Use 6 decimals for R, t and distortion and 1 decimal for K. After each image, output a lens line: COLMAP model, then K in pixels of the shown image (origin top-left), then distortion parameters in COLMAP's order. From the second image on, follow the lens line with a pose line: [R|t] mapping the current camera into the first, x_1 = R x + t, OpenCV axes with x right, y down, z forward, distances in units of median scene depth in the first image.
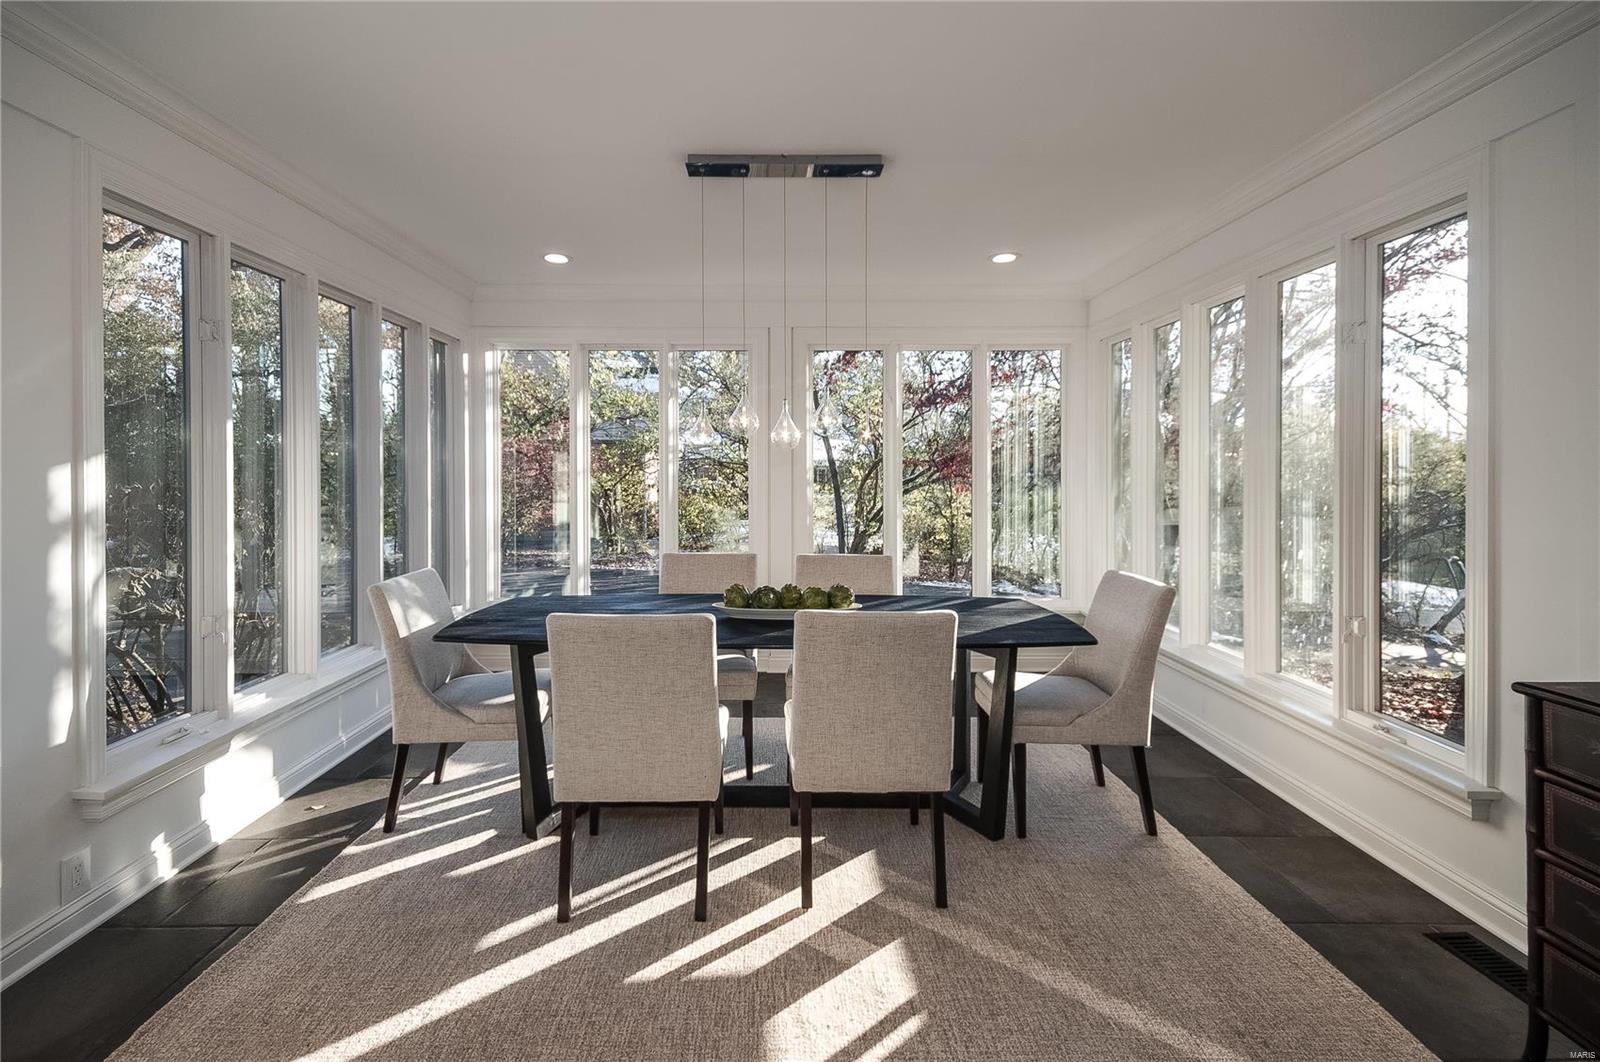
lens RADIAL K [[699.5, 0, 796.9], [0, 699.5, 458.6], [0, 0, 1]] dist [0.012301, -0.000038]
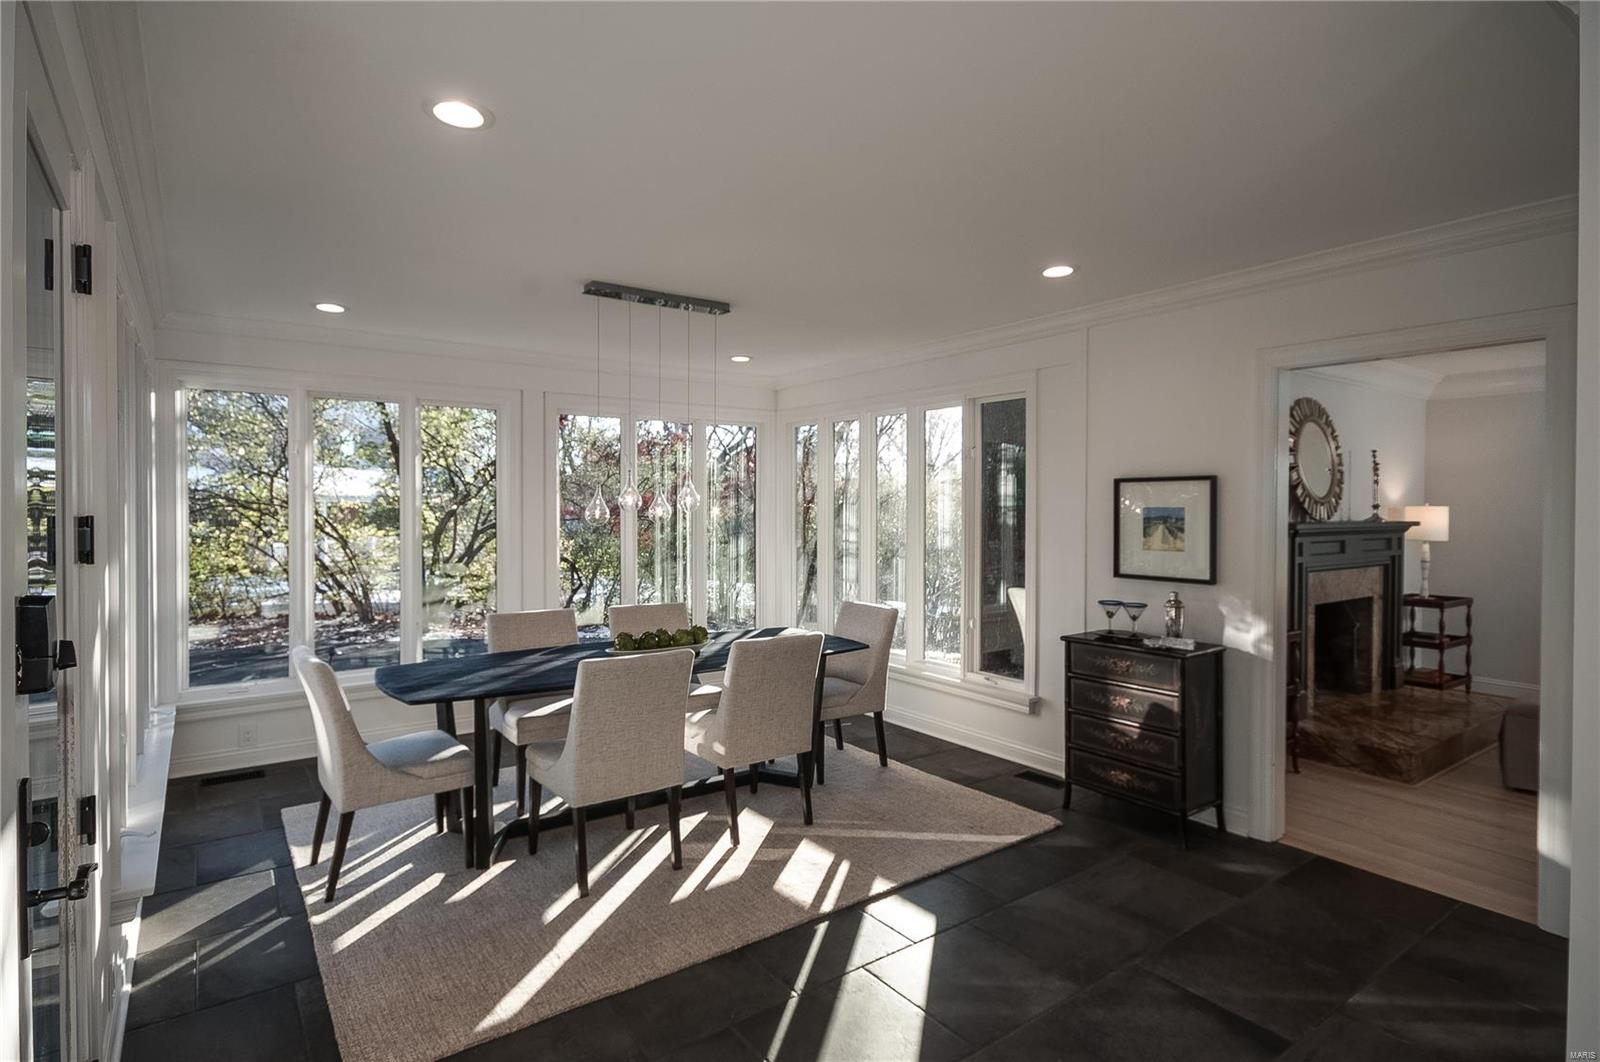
lens RADIAL K [[815.5, 0, 793.3], [0, 815.5, 488.9], [0, 0, 1]] dist [0.000207, 0.000093]
pose [[0.808489, 0.014635, 0.588329, -0.786182], [-0.014082, 0.999886, -0.005520, -0.078626], [-0.588343, -0.003821, 0.808603, -0.376792]]
